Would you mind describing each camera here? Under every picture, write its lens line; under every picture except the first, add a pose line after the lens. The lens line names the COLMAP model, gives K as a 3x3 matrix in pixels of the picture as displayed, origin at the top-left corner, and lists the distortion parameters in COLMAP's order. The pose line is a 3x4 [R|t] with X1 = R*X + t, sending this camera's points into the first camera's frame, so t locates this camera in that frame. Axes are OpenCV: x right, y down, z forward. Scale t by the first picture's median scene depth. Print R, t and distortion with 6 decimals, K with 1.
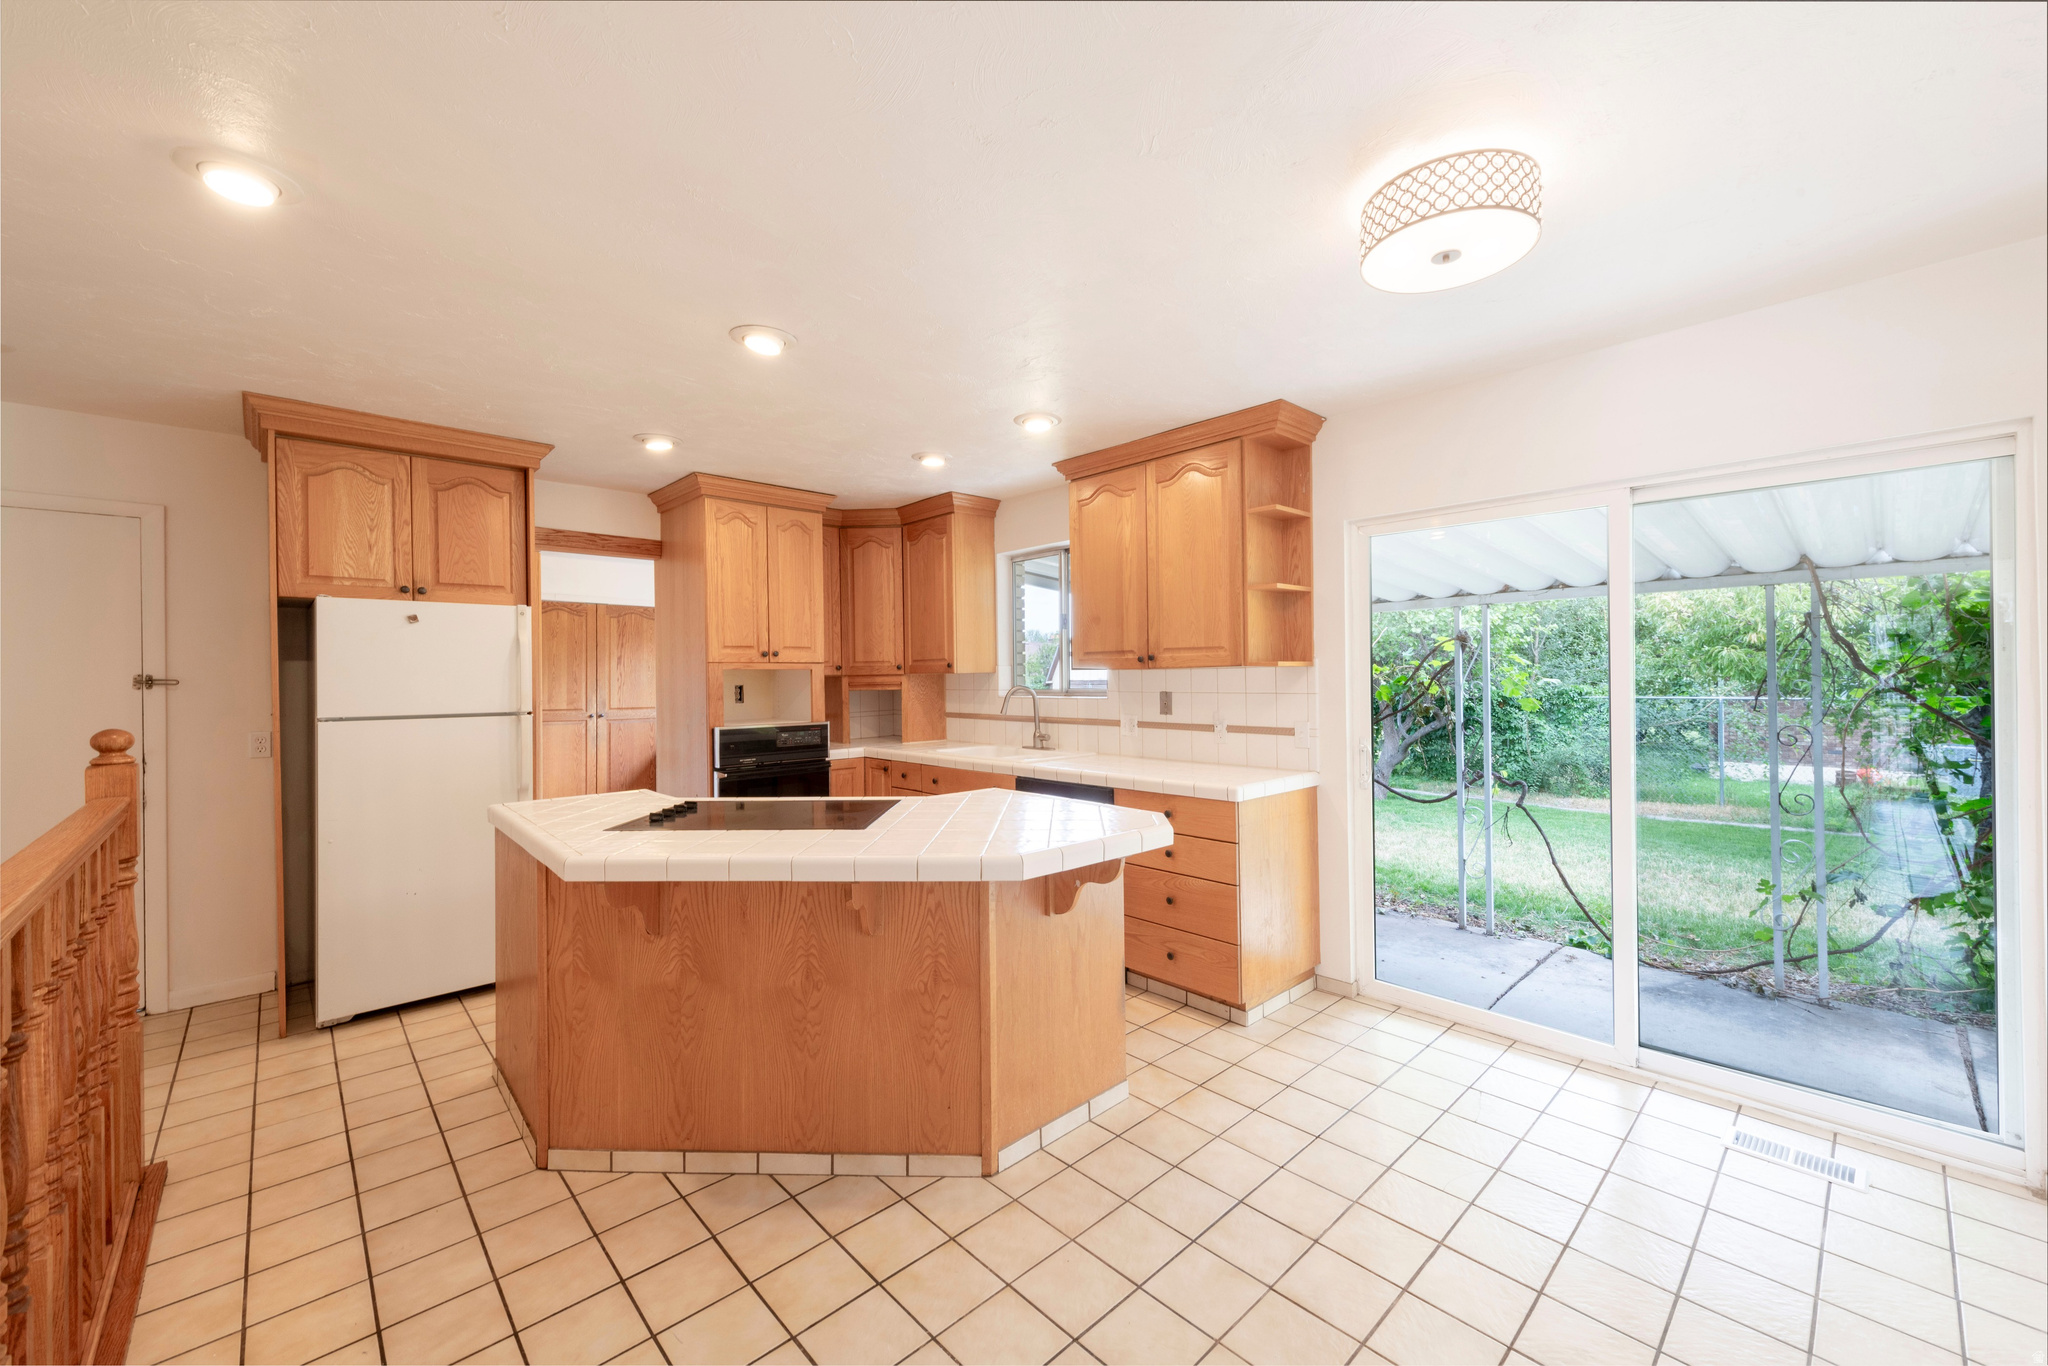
lens RADIAL K [[800.4, 0, 1030.7], [0, 800.4, 675.9], [0, 0, 1]] dist [0.015779, -0.000295]
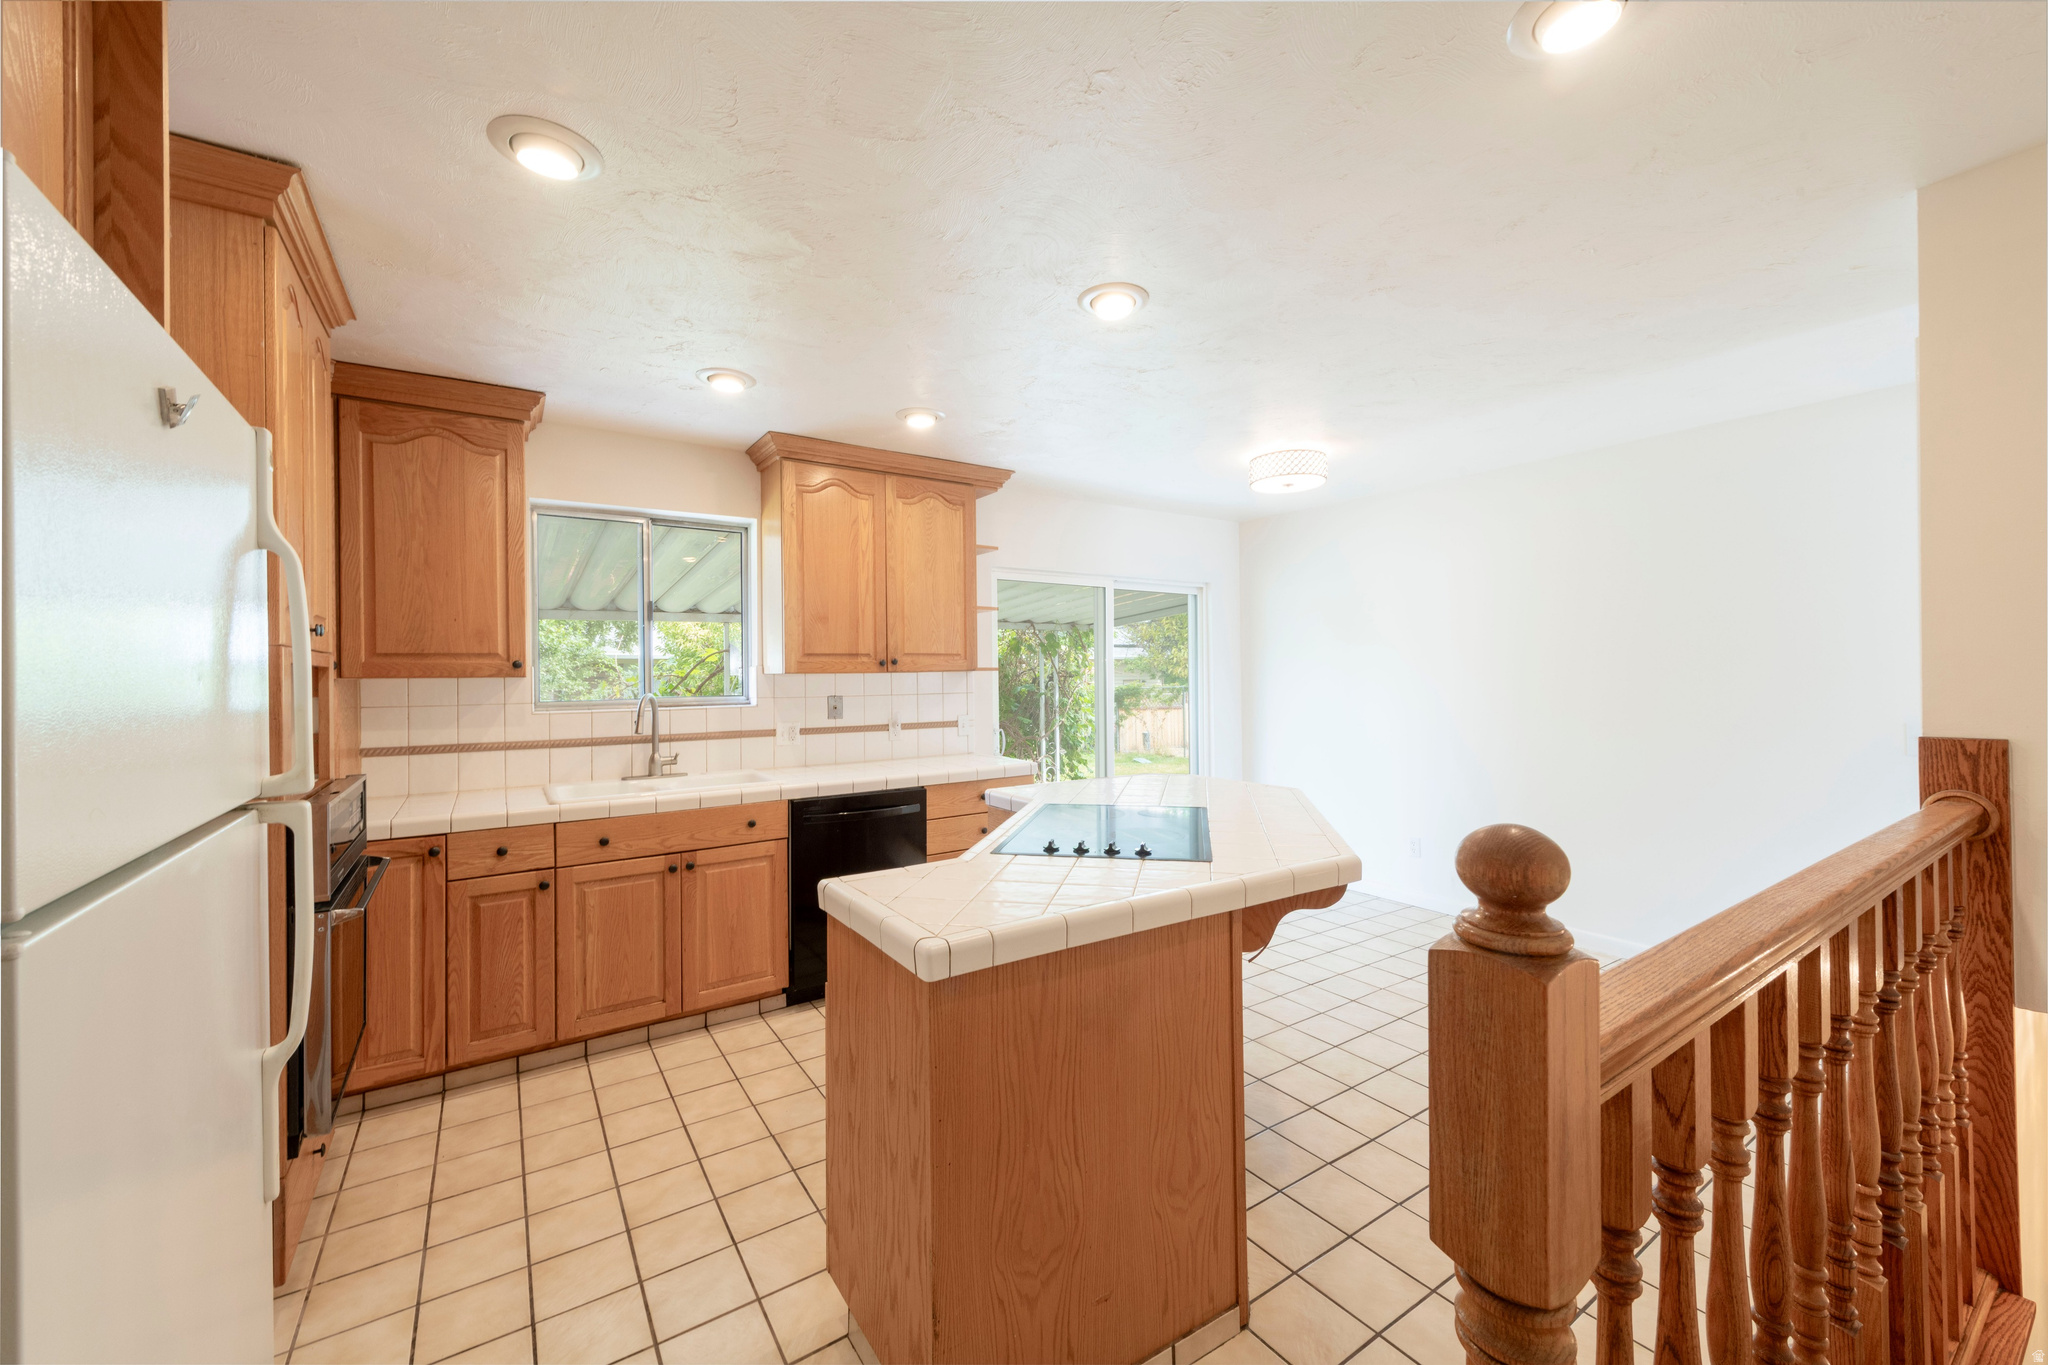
lens RADIAL K [[800.4, 0, 1030.7], [0, 800.4, 675.4], [0, 0, 1]] dist [0.015779, -0.000295]
pose [[0.153699, 0.006445, 0.988097, -0.801023], [0.009321, 0.999925, -0.007972, 0.004649], [-0.988074, 0.010435, 0.153628, 0.619514]]
